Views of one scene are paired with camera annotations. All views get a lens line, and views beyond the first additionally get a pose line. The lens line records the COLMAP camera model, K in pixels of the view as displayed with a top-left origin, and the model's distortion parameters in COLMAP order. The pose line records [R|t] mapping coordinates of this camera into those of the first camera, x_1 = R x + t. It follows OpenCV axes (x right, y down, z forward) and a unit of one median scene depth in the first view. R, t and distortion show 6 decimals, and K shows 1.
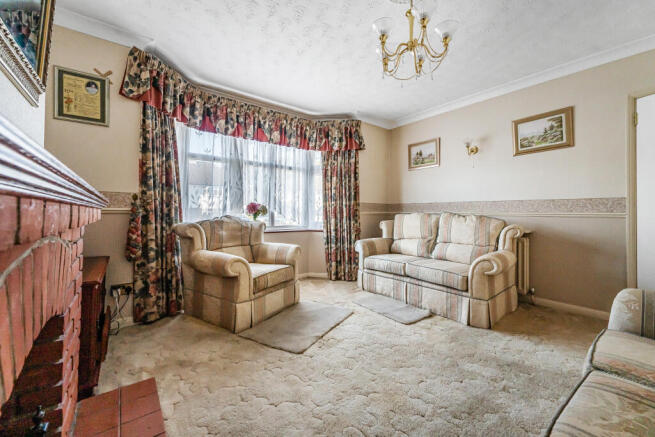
lens RADIAL K [[261.6, 0, 325.2], [0, 261.6, 216.9], [0, 0, 1]] dist [-0.007710, 0.002344]
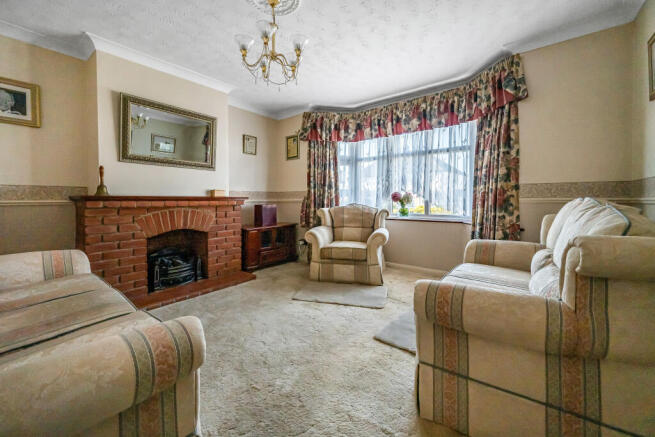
lens RADIAL K [[261.6, 0, 328.3], [0, 261.6, 210.4], [0, 0, 1]] dist [-0.007710, 0.002344]
pose [[0.245721, 0.028327, -0.968927, 0.928083], [-0.008201, 0.999598, 0.027144, -0.005293], [0.969306, 0.001276, 0.245854, 0.580950]]
